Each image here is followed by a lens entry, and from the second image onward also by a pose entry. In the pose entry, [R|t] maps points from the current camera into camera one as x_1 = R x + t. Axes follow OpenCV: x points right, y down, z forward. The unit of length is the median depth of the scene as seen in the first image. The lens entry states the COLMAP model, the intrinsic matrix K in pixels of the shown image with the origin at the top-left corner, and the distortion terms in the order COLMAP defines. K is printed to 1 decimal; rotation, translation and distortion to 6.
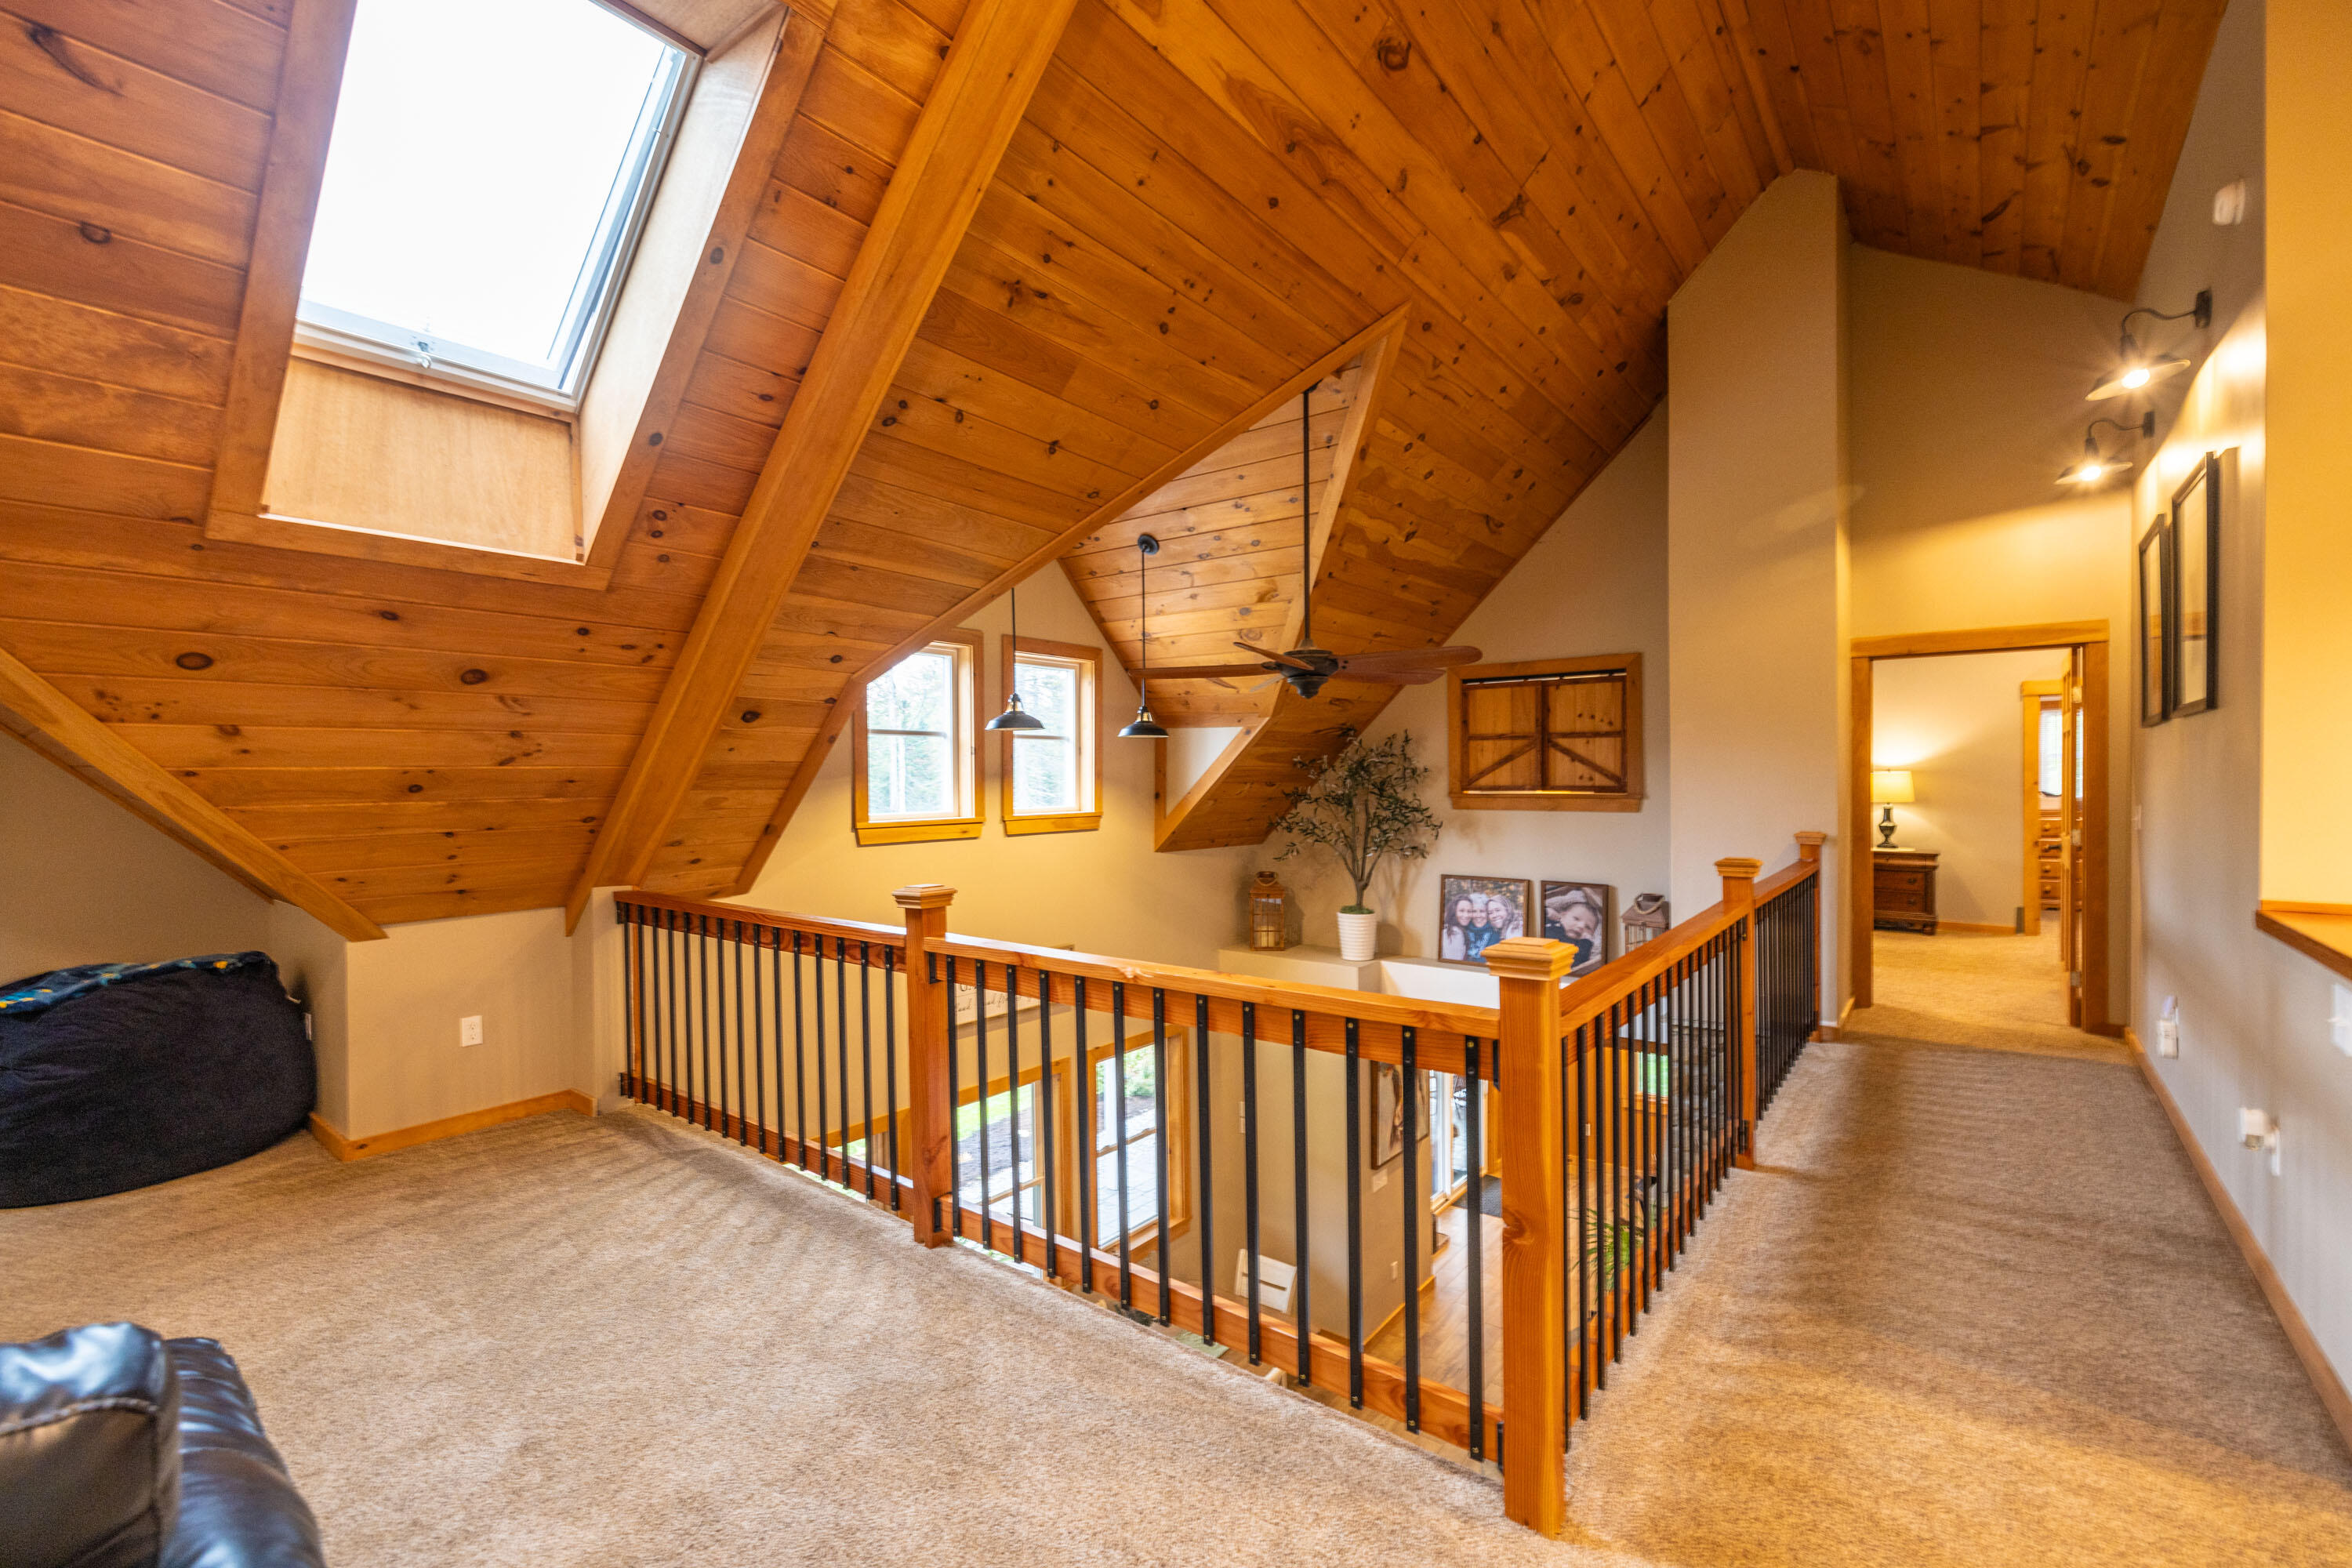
lens RADIAL K [[1003.9, 0, 1165.9], [0, 1003.9, 783.9], [0, 0, 1]] dist [0.002131, 0.000950]
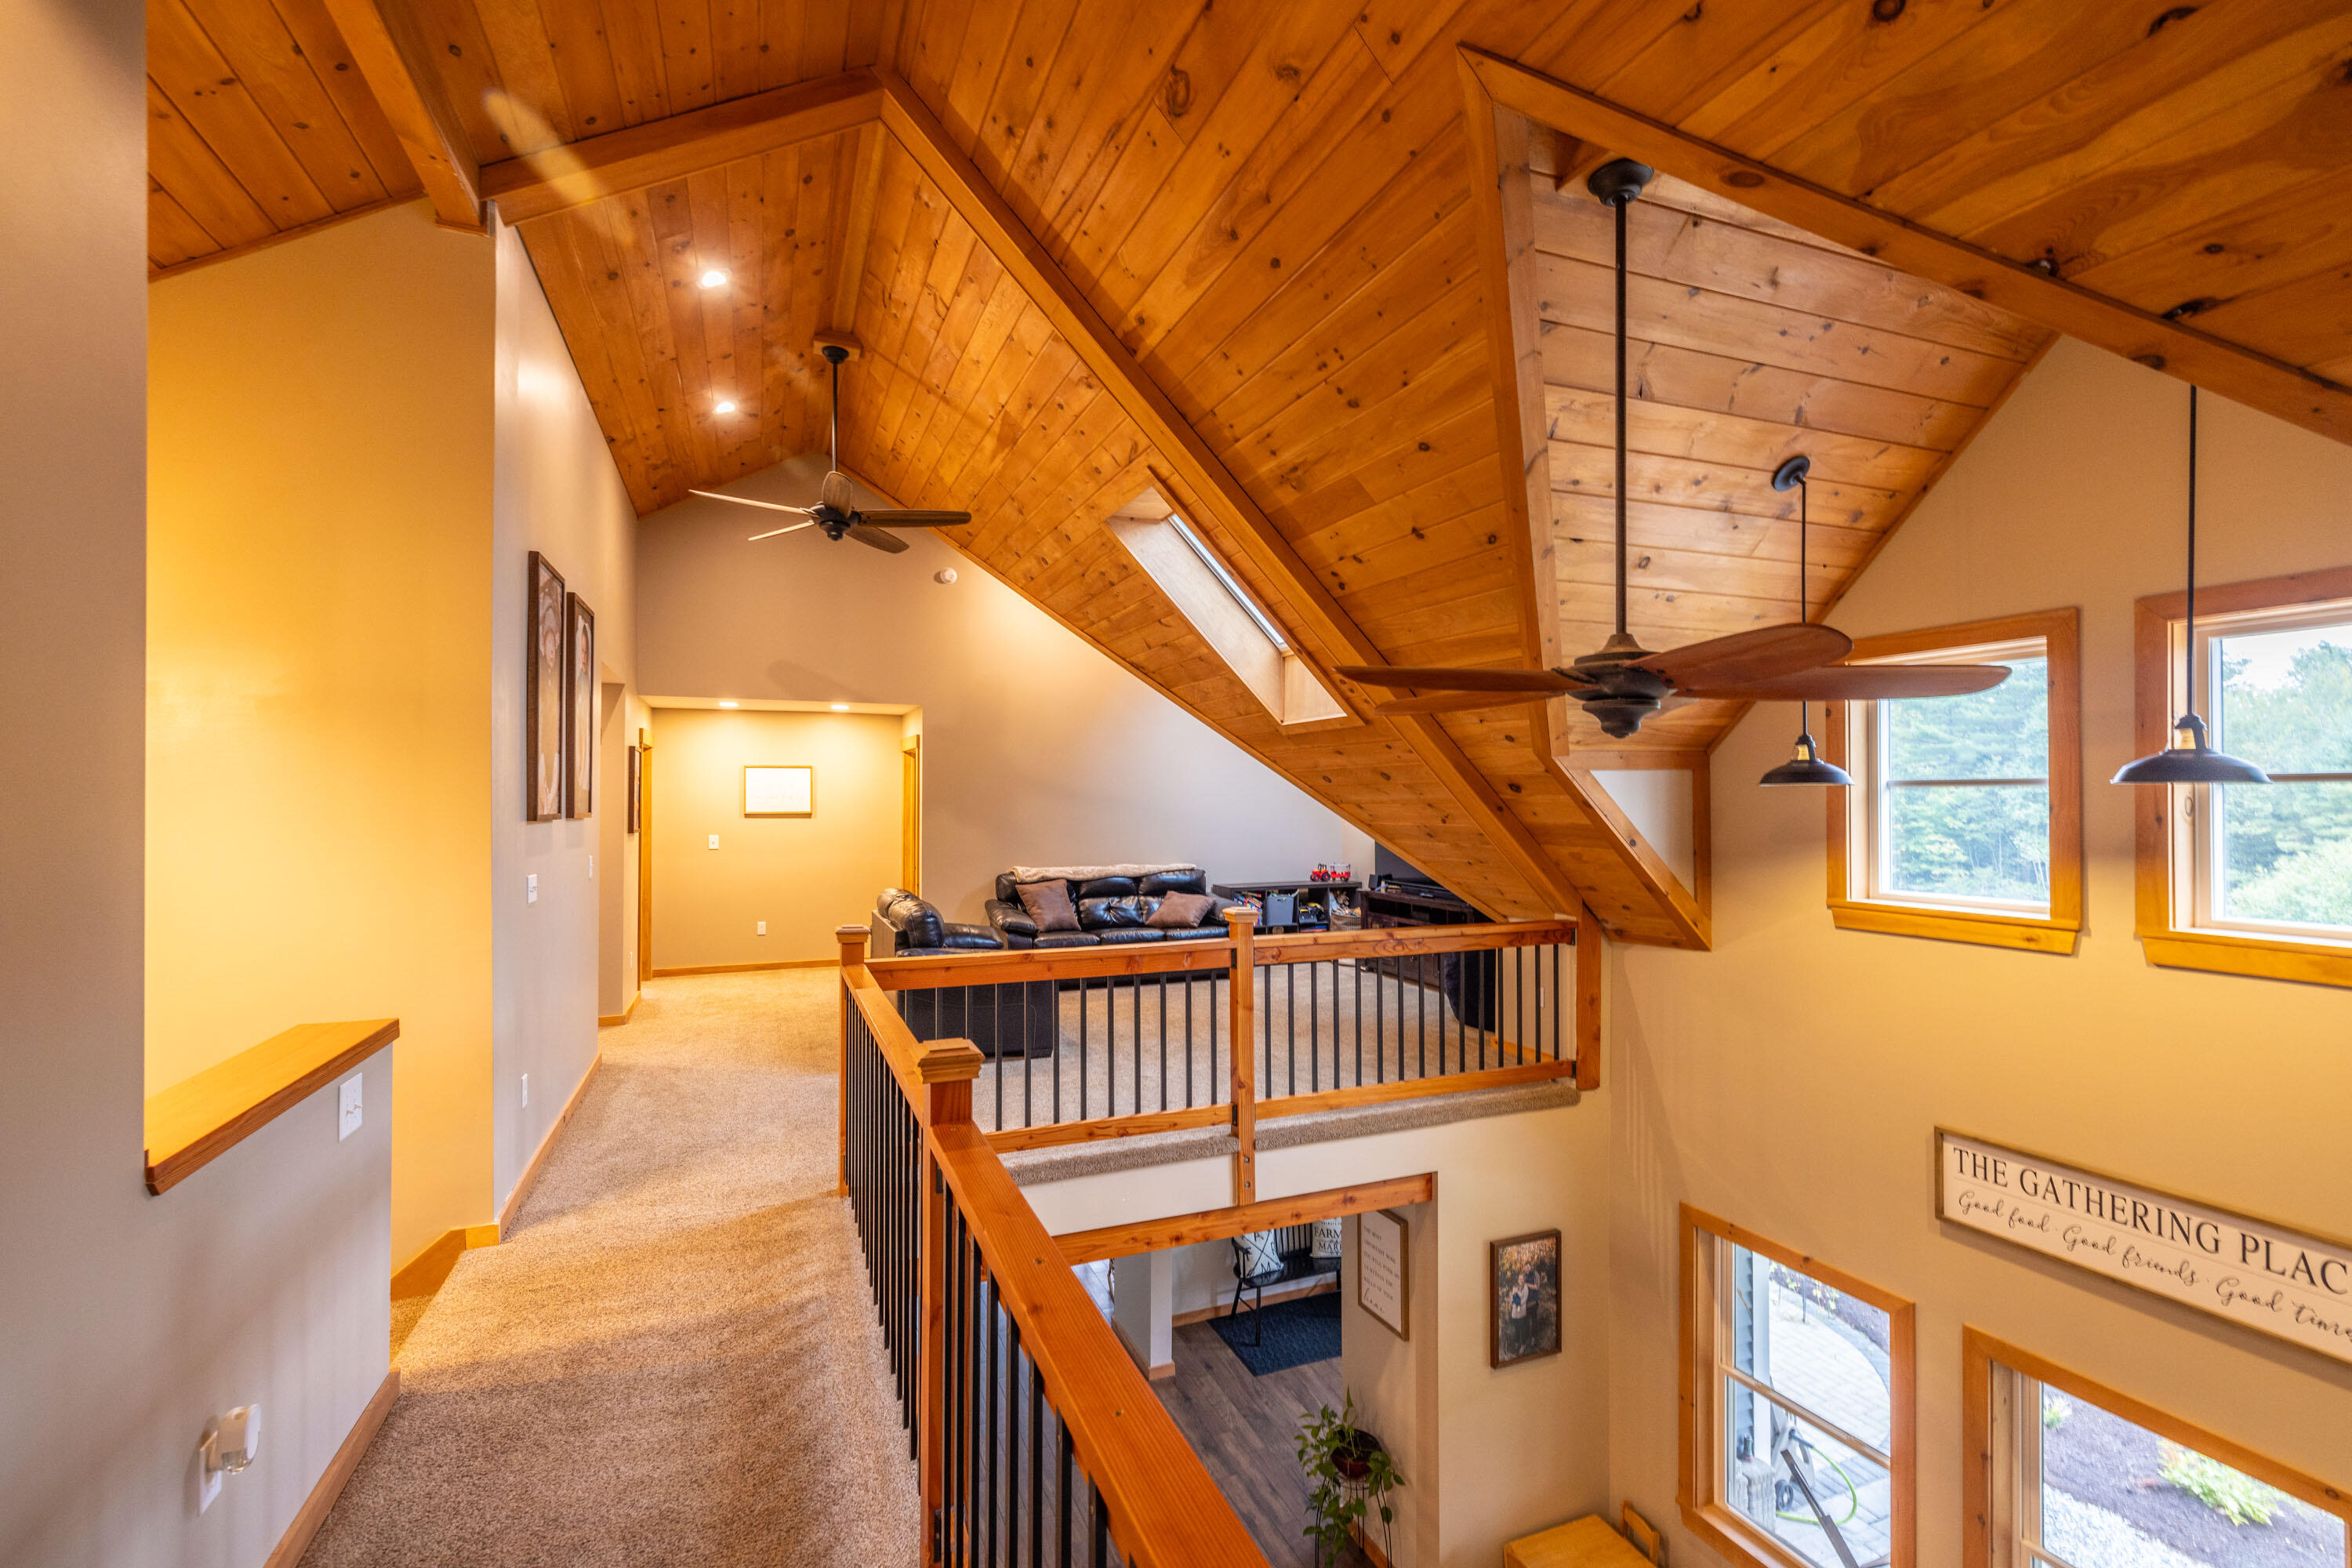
lens RADIAL K [[988.1, 0, 1177.0], [0, 988.1, 792.7], [0, 0, 1]] dist [0.002823, -0.000245]
pose [[-0.476088, -0.000652, -0.879398, 0.530094], [-0.004679, 0.999987, 0.001792, -0.038397], [0.879385, 0.004968, -0.476085, 0.738027]]
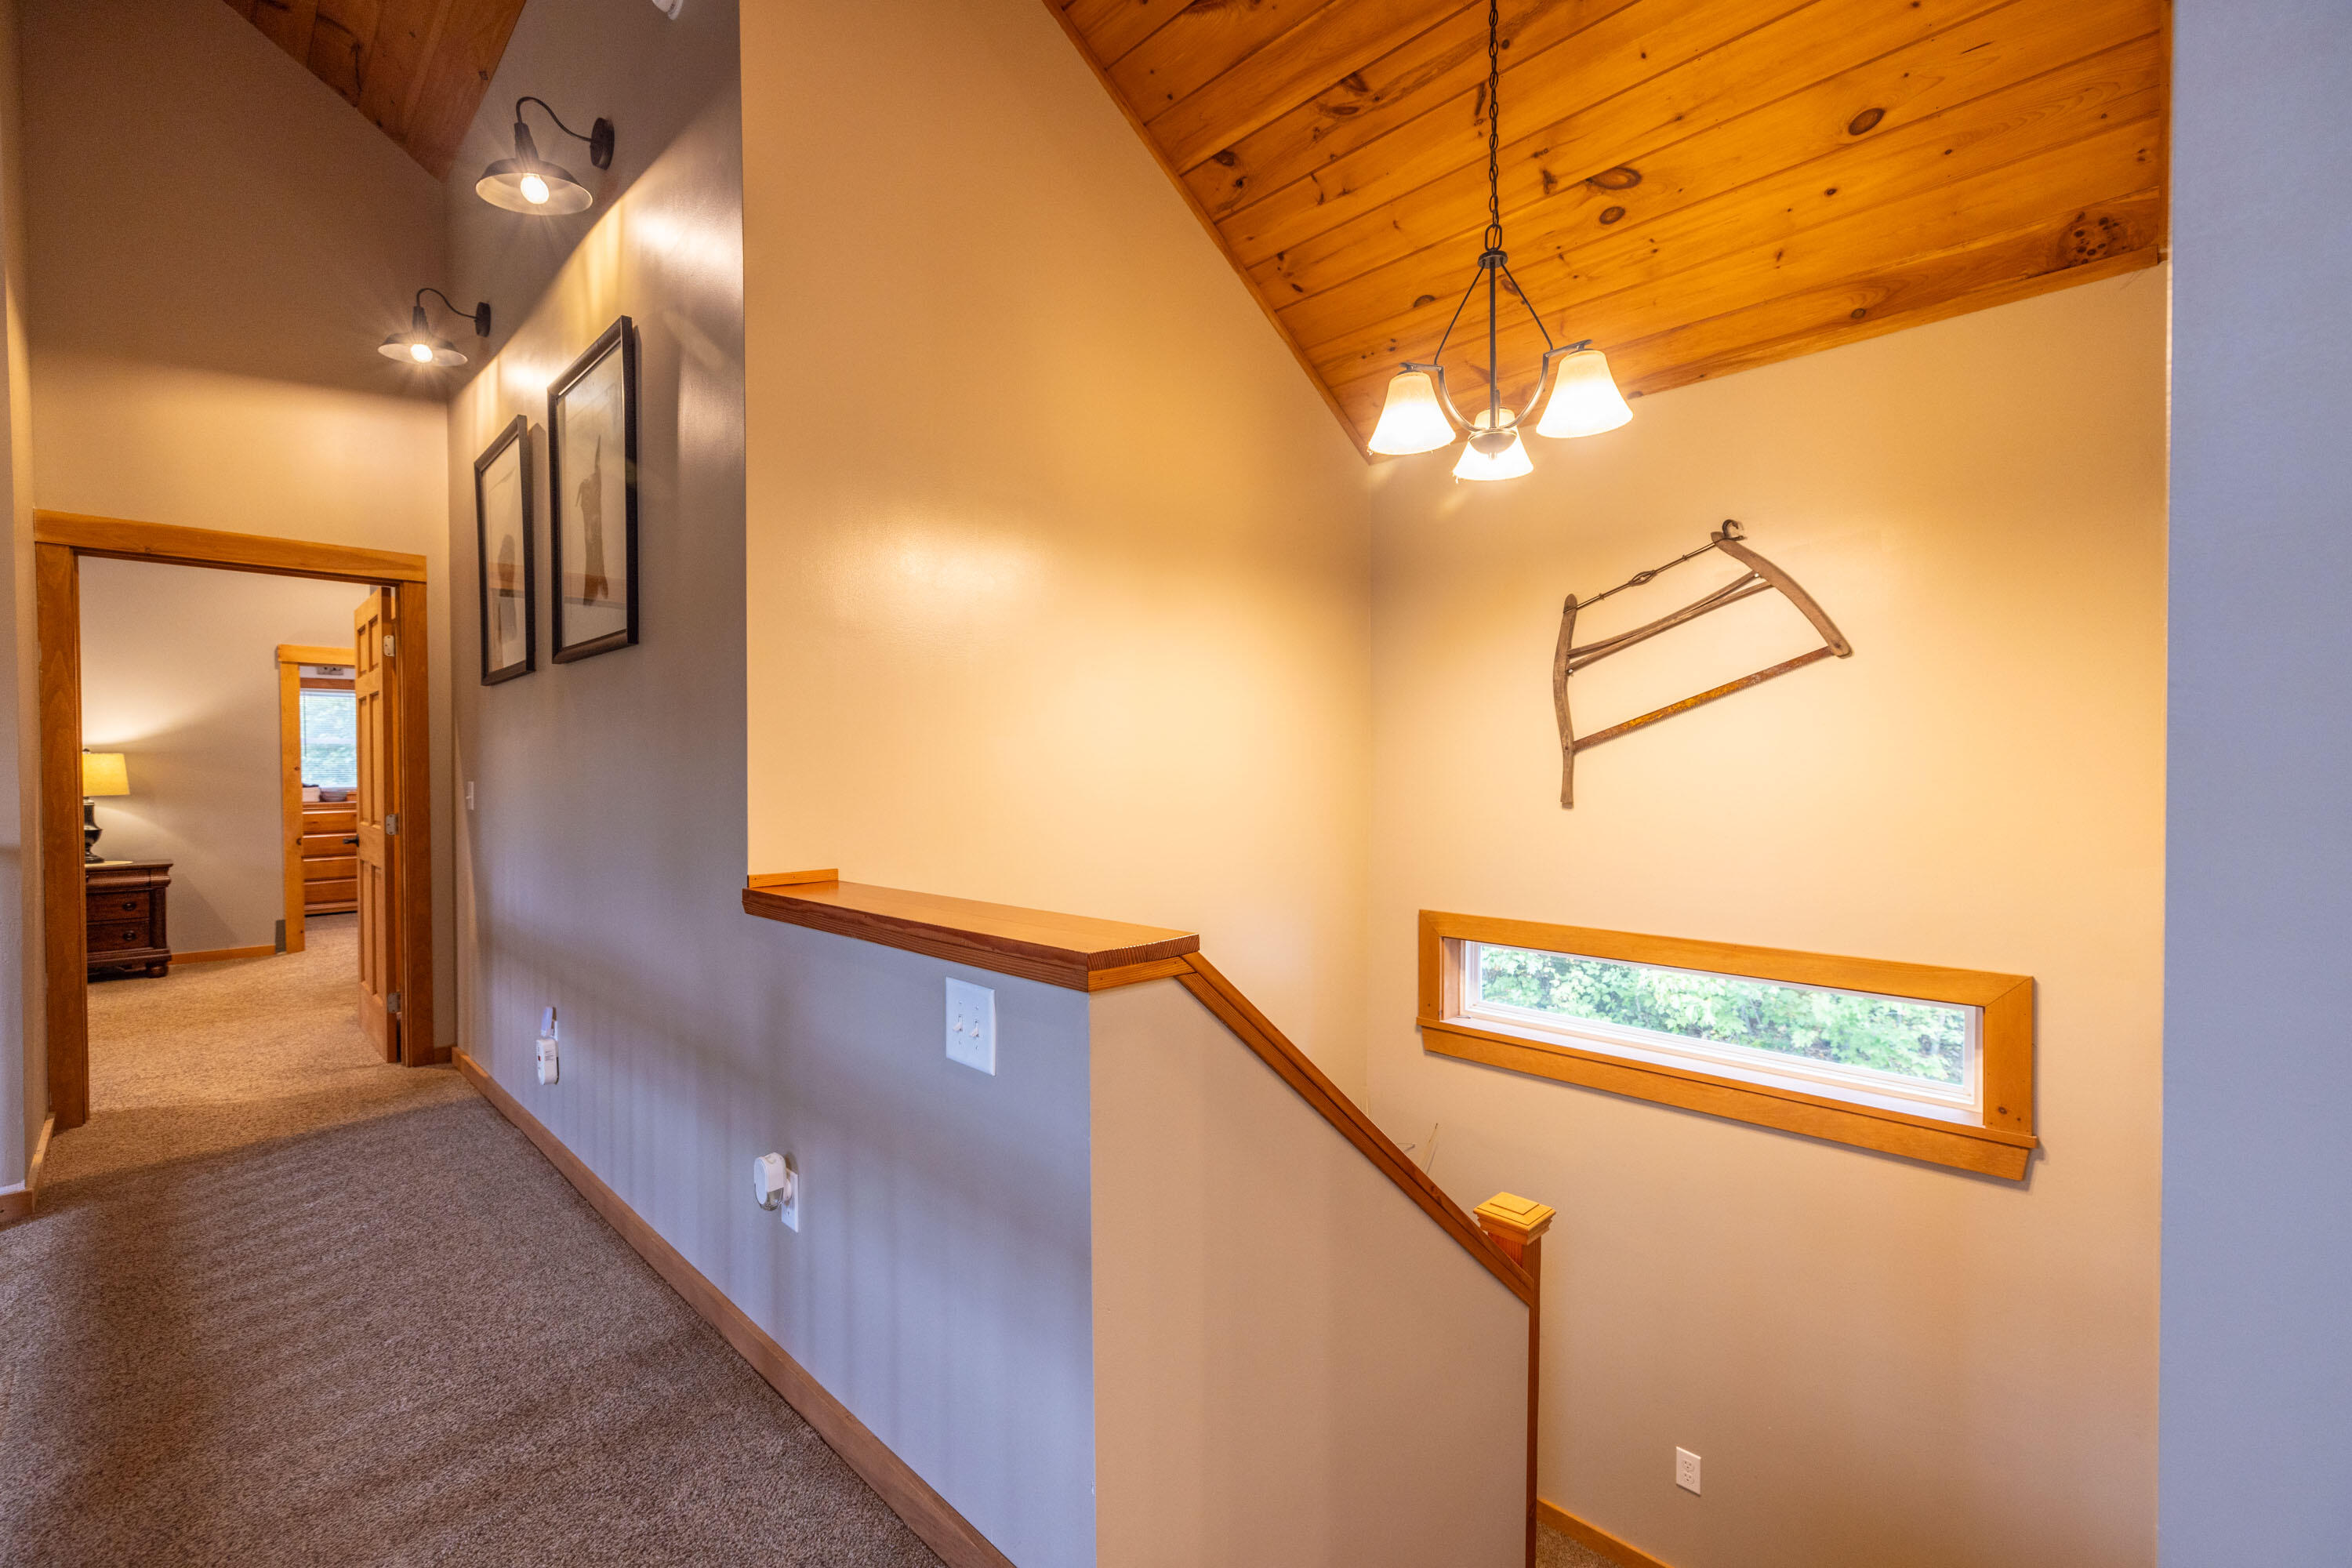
lens RADIAL K [[1003.7, 0, 1168.7], [0, 1003.7, 782.2], [0, 0, 1]] dist [0.002391, 0.000217]
pose [[0.108029, -0.009566, 0.994102, 0.147301], [0.013668, 0.999873, 0.008136, 0.017013], [-0.994054, 0.012708, 0.108146, 0.246835]]
